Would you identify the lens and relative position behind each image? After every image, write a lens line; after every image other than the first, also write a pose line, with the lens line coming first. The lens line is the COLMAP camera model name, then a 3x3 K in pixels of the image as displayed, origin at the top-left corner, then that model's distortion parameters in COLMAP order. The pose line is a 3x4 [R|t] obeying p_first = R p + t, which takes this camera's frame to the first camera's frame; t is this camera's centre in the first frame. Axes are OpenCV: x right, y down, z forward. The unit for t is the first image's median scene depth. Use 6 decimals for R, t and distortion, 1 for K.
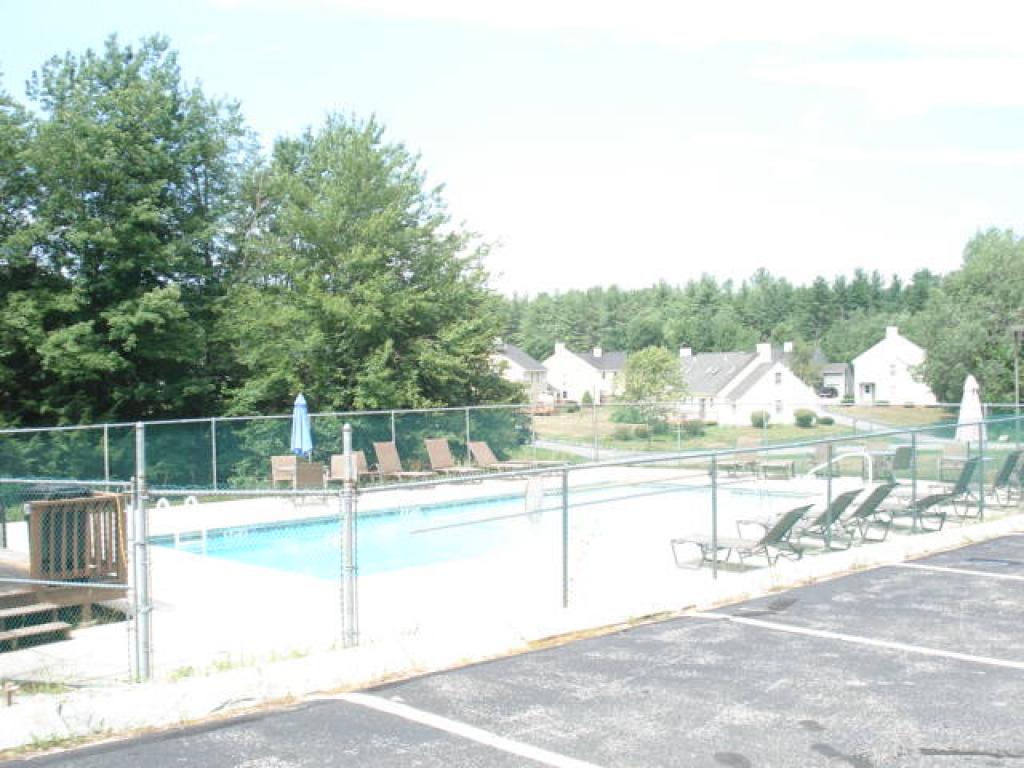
lens RADIAL K [[1154.6, 0, 517.1], [0, 1154.6, 383.1], [0, 0, 1]] dist [-0.083340, -0.078394]
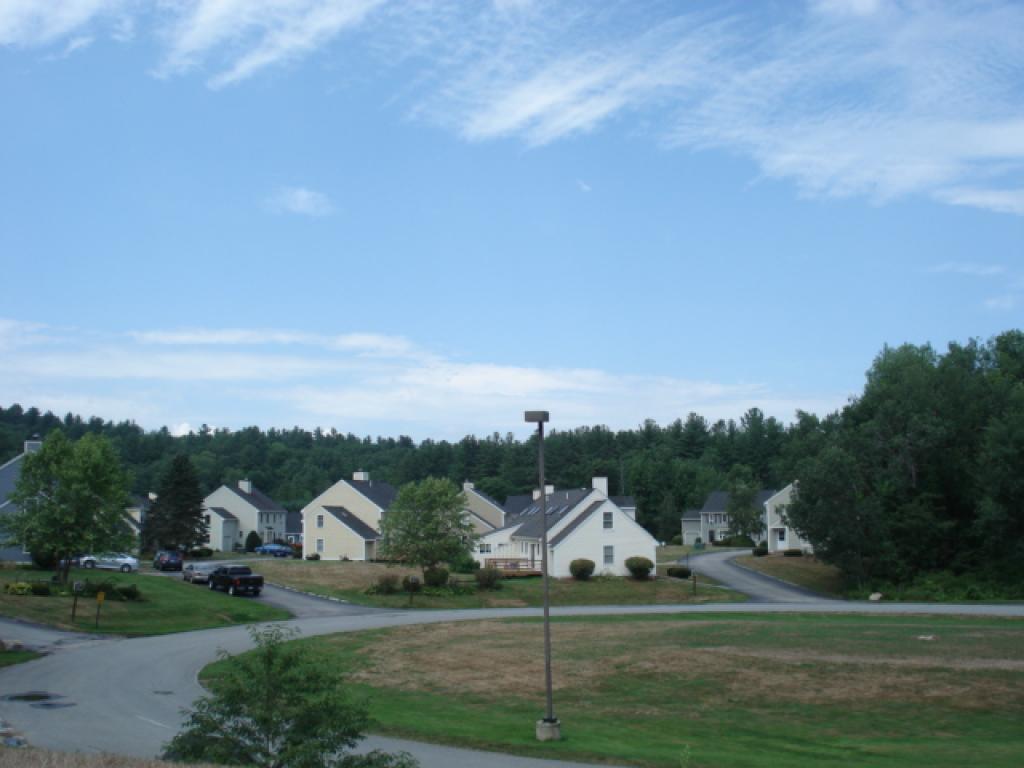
lens RADIAL K [[1154.6, 0, 517.1], [0, 1154.6, 383.1], [0, 0, 1]] dist [-0.083340, -0.078394]
pose [[0.998605, 0.004193, -0.052628, 0.443419], [-0.010929, 0.991667, -0.128366, 0.011722], [0.051651, 0.128762, 0.990330, 0.379456]]
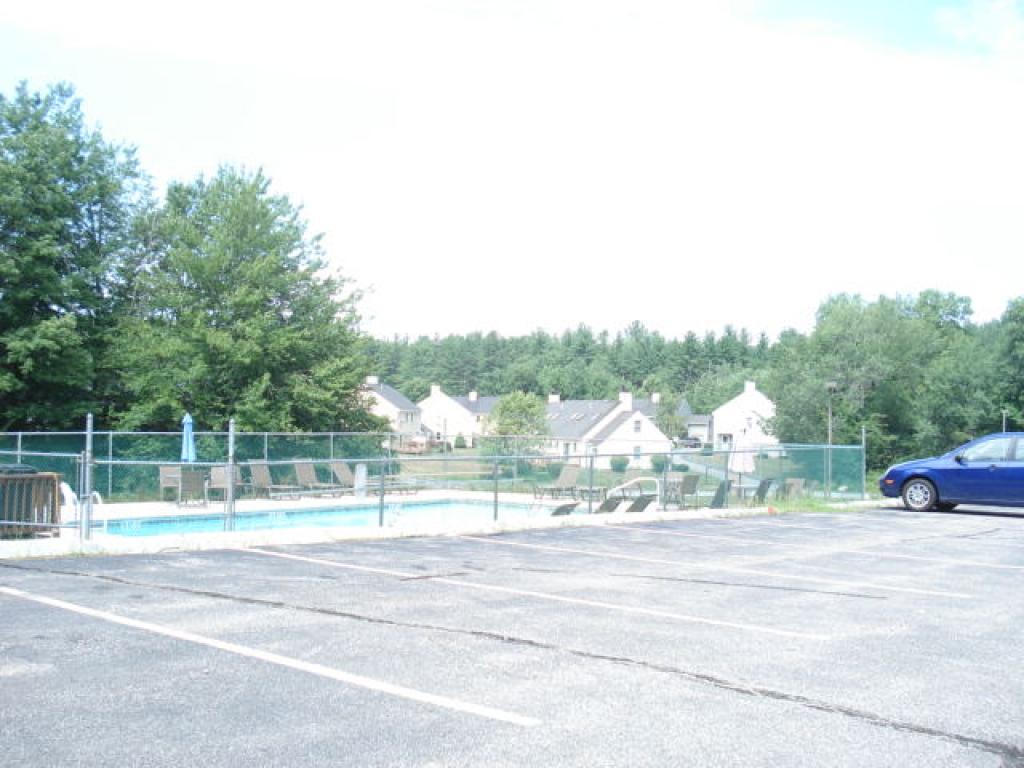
lens RADIAL K [[1154.6, 0, 517.1], [0, 1154.6, 383.1], [0, 0, 1]] dist [-0.083340, -0.078394]
pose [[0.993924, 0.039157, 0.102869, 0.012524], [-0.035179, 0.998572, -0.040209, 0.006711], [-0.104296, 0.036346, 0.993882, -0.101085]]
